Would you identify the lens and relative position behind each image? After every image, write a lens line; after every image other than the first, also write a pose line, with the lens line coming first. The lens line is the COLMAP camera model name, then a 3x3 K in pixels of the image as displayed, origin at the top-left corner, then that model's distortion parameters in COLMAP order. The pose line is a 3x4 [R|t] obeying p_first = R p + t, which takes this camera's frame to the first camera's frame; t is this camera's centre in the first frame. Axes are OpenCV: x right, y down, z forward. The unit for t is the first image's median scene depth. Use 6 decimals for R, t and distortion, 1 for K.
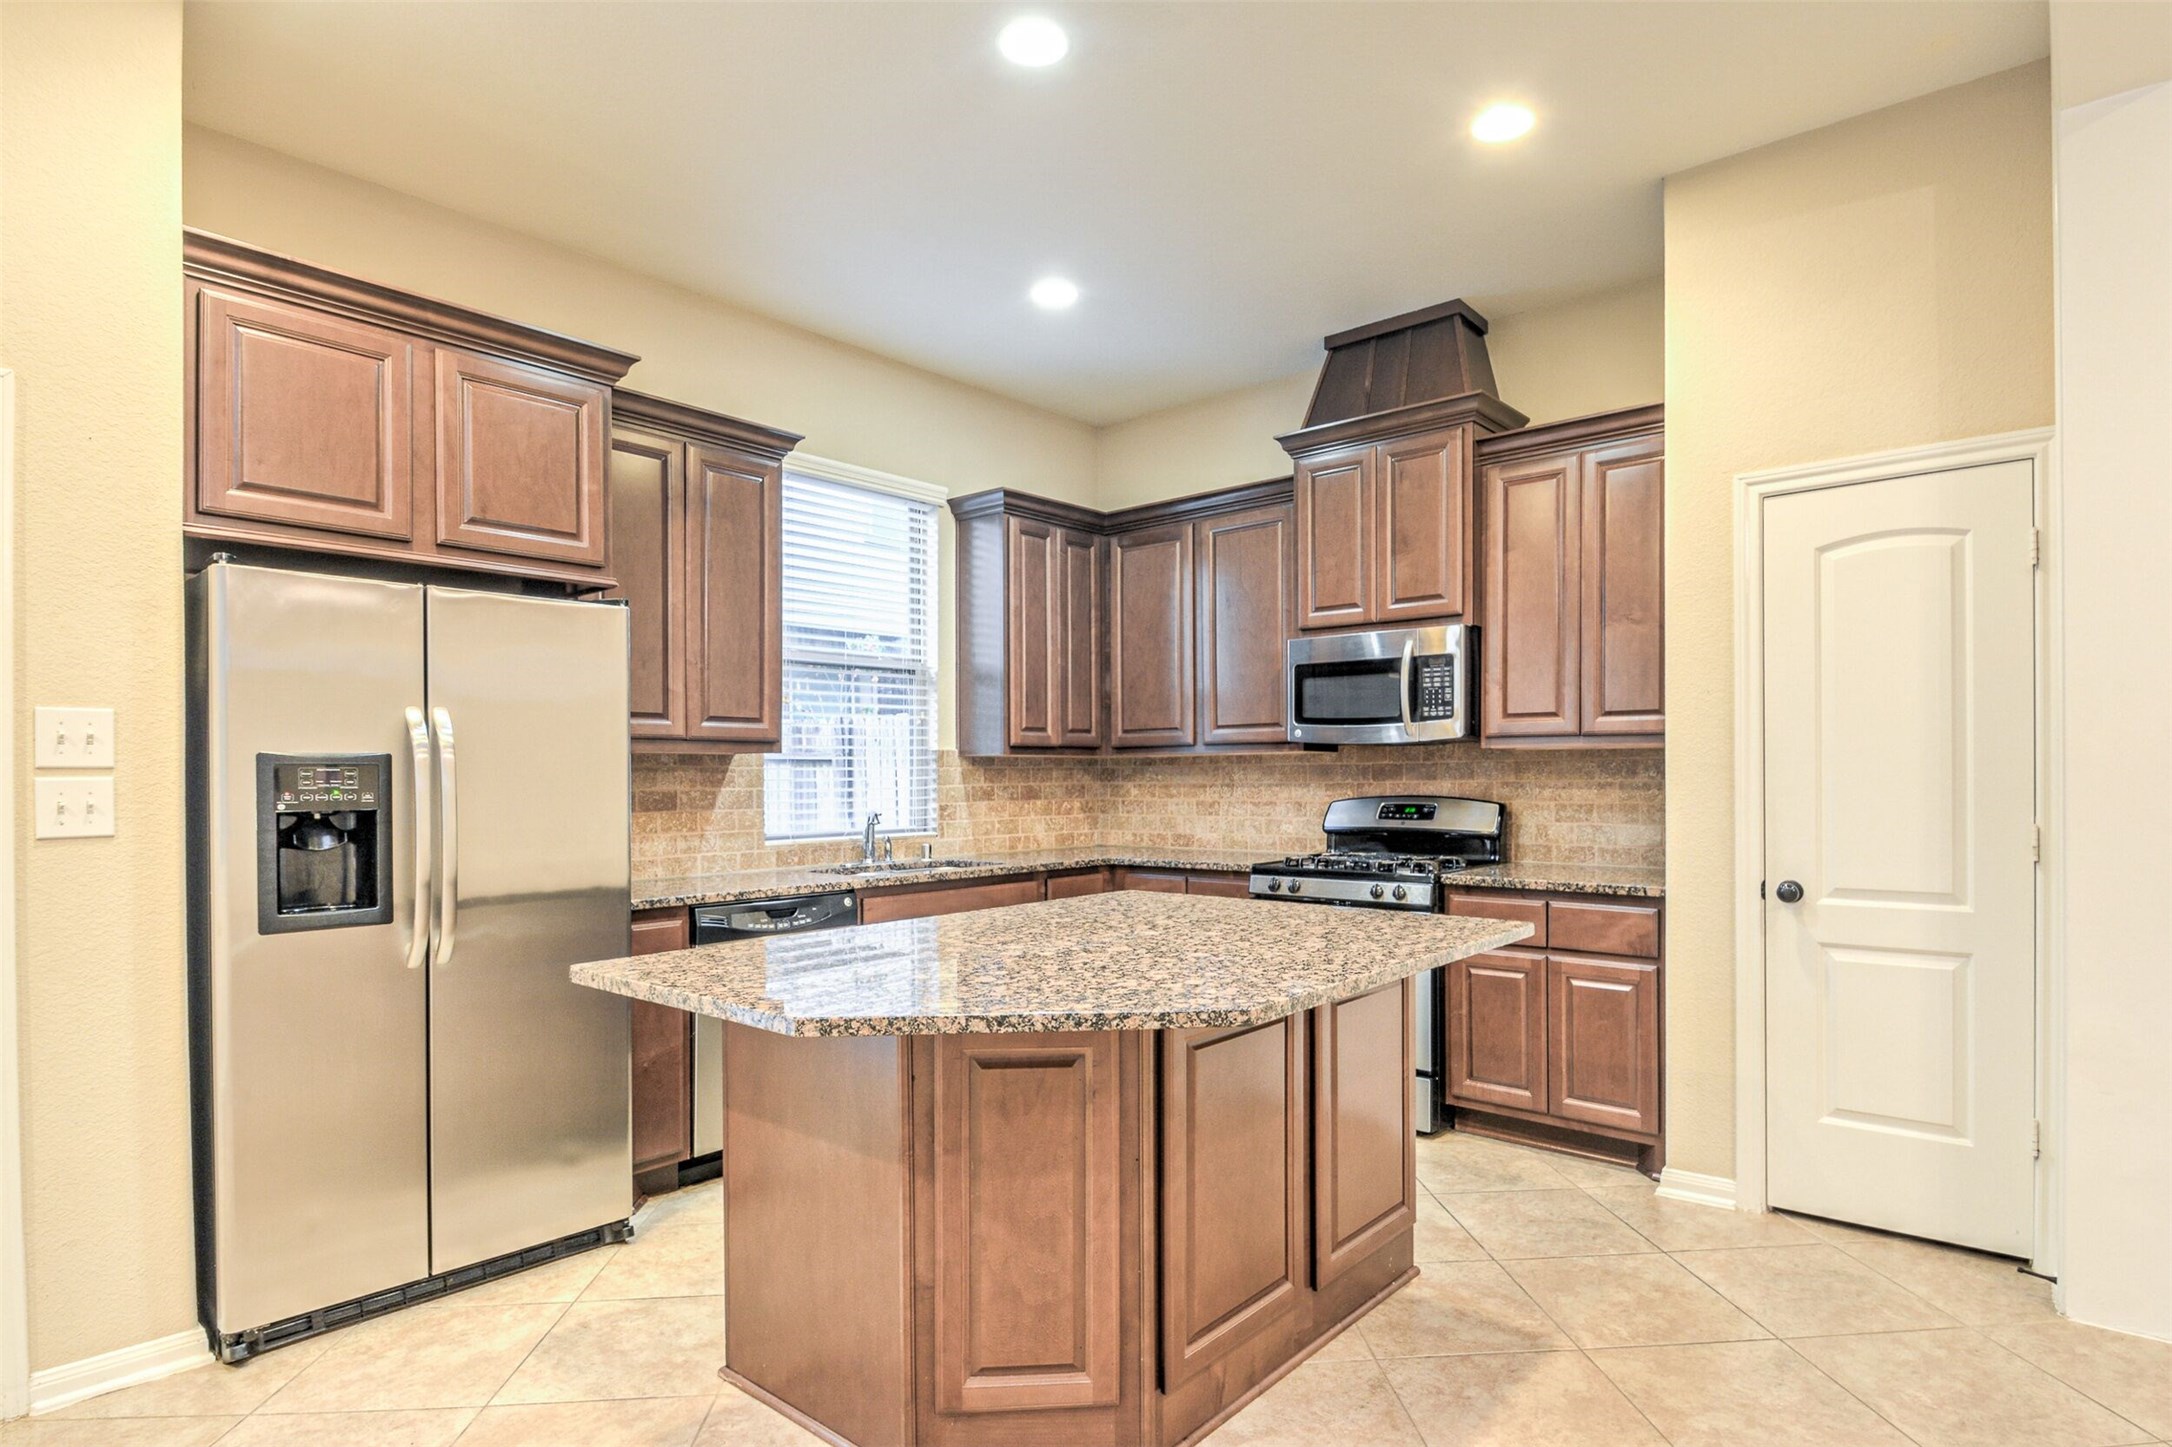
lens RADIAL K [[1141.7, 0, 1126.3], [0, 1141.7, 781.1], [0, 0, 1]] dist [0.012956, -0.016991]
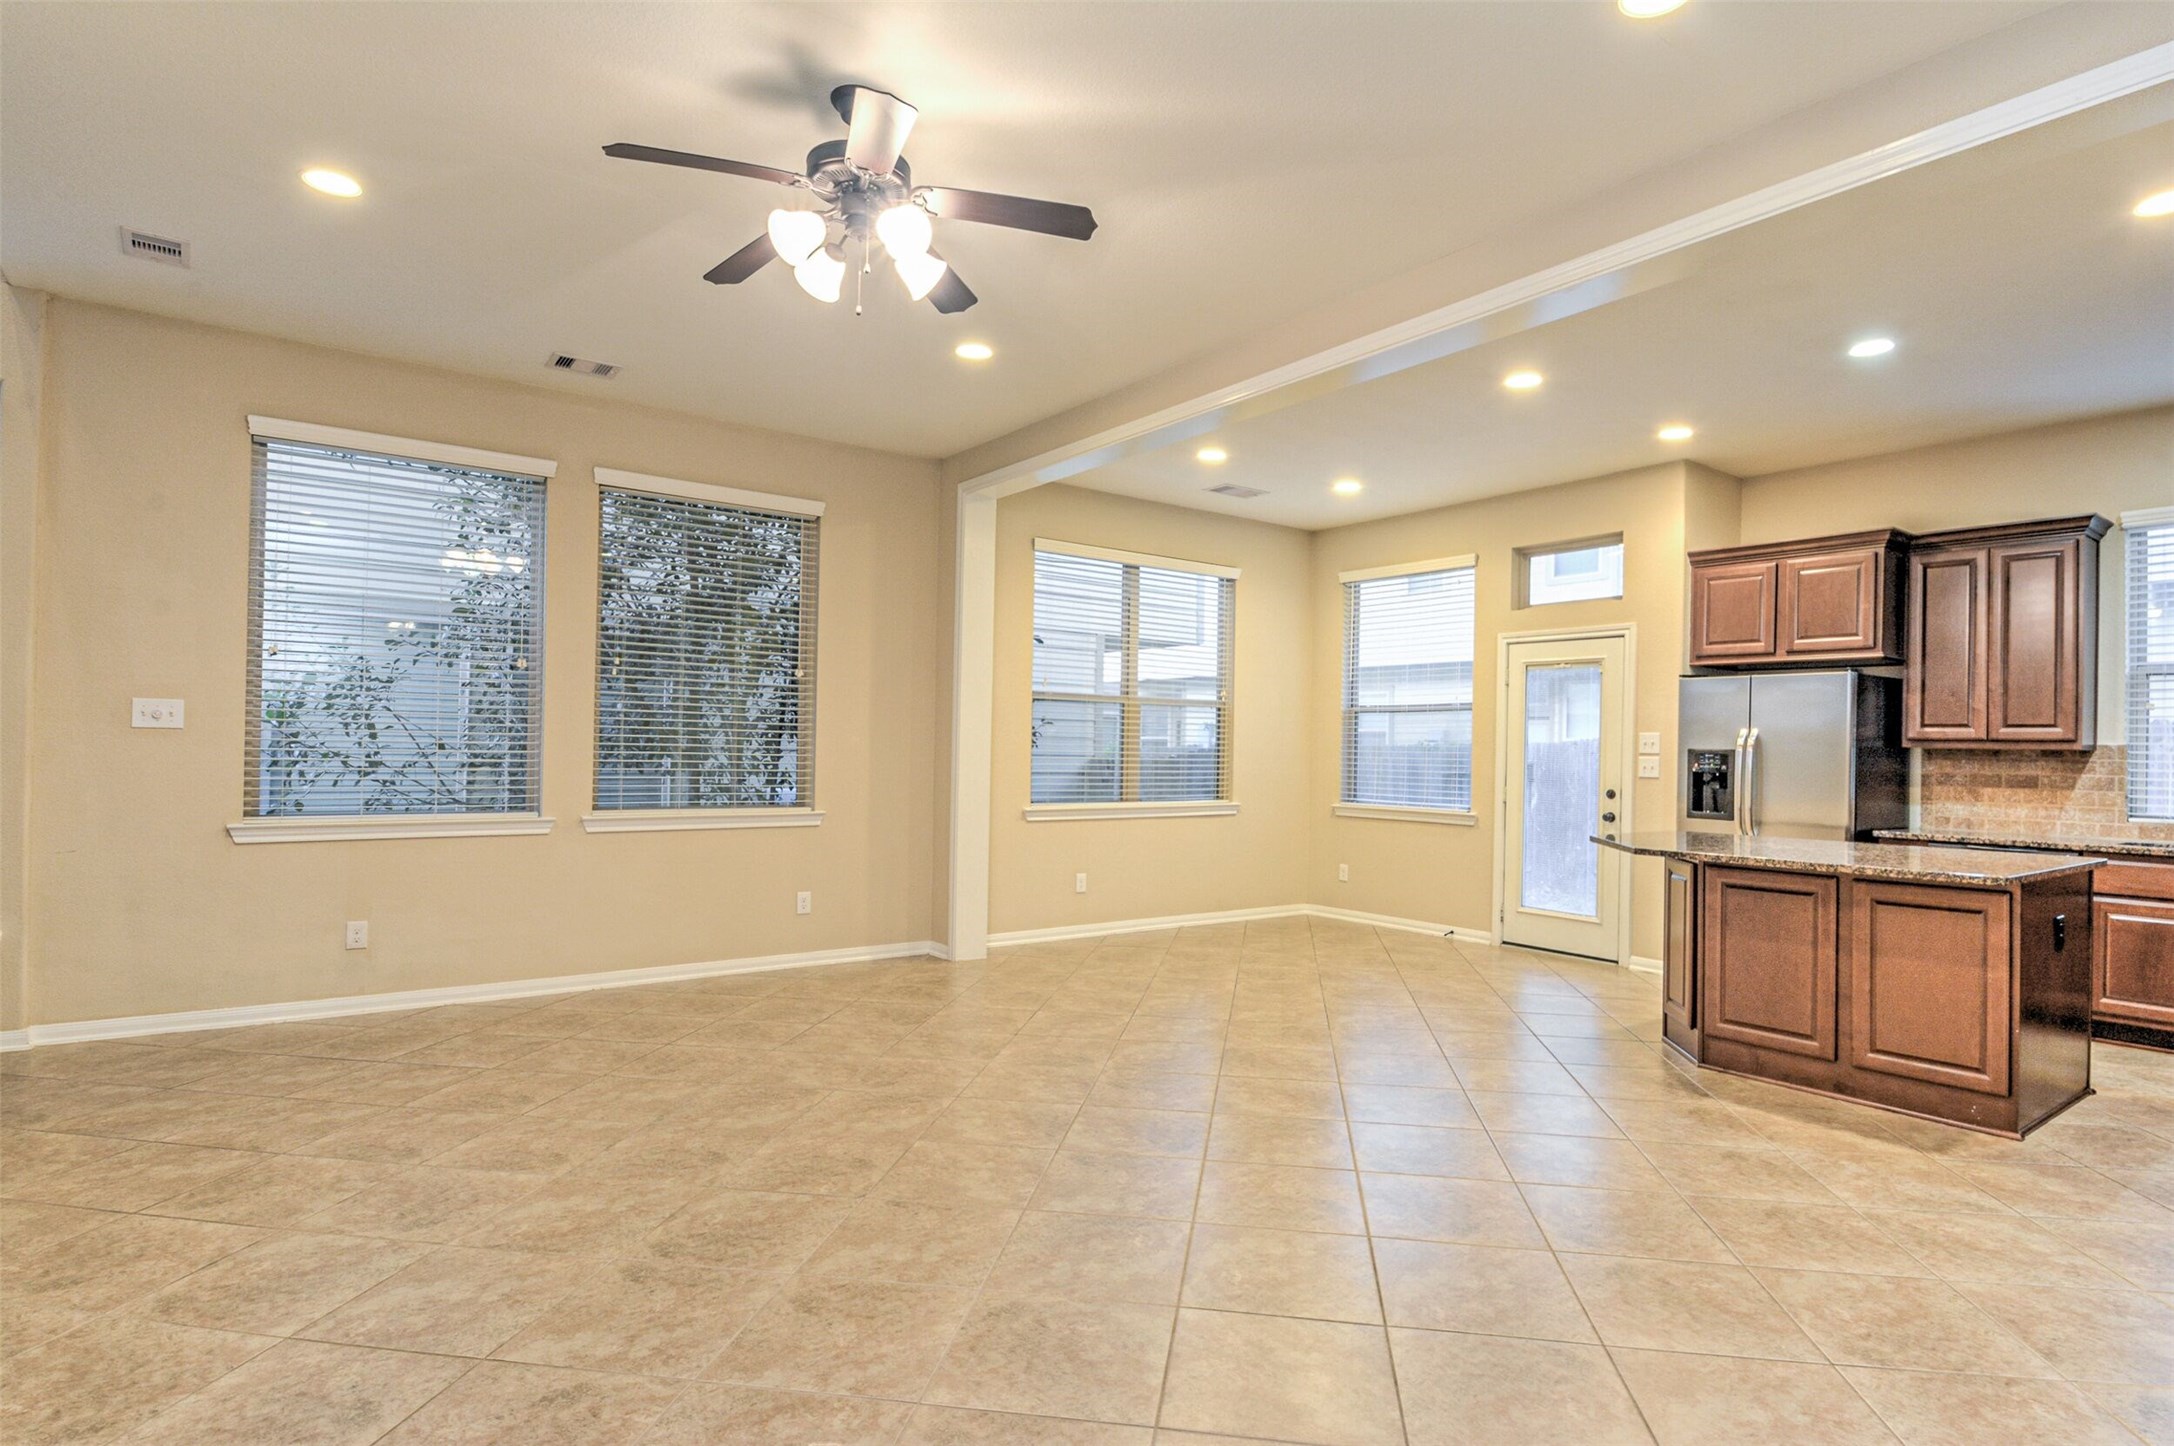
lens RADIAL K [[1123.9, 0, 1119.6], [0, 1123.9, 740.5], [0, 0, 1]] dist [0.010471, -0.014675]
pose [[-0.219955, -0.004472, -0.975500, 1.595744], [-0.023362, 0.999727, 0.000685, -0.011584], [0.975230, 0.022940, -0.220000, 0.228650]]
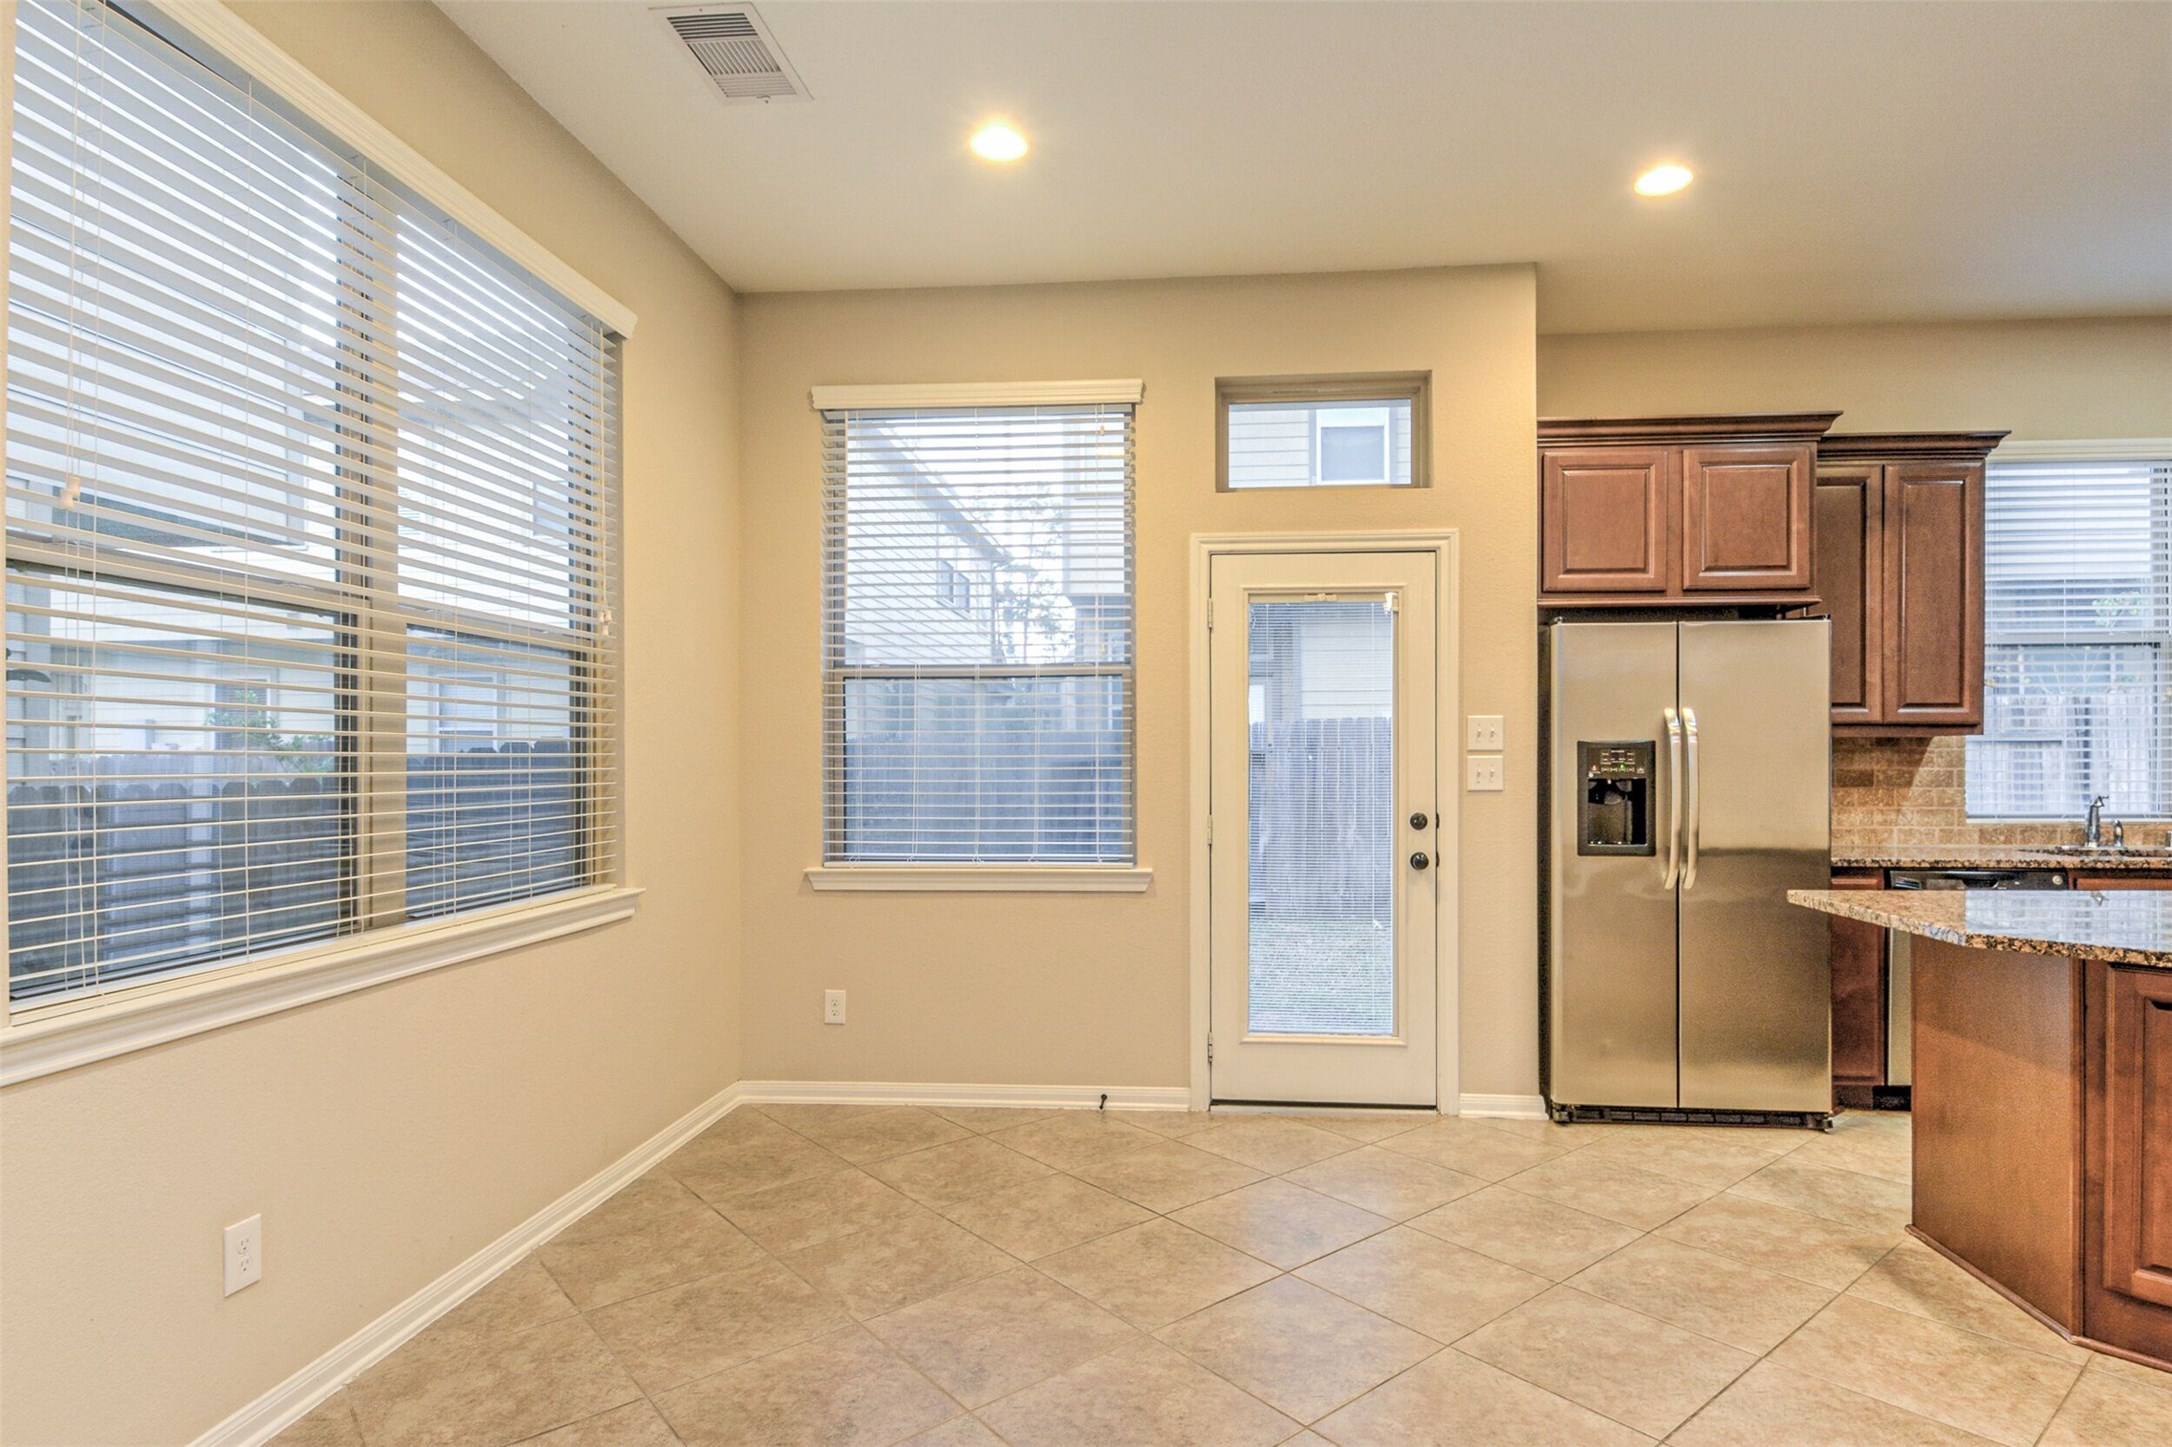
lens RADIAL K [[1141.7, 0, 1128.3], [0, 1141.7, 761.2], [0, 0, 1]] dist [0.012956, -0.016991]
pose [[0.578203, 0.004997, -0.815878, 0.132575], [-0.006497, 0.999978, 0.001520, 0.003886], [0.815867, 0.004422, 0.578222, -0.326454]]
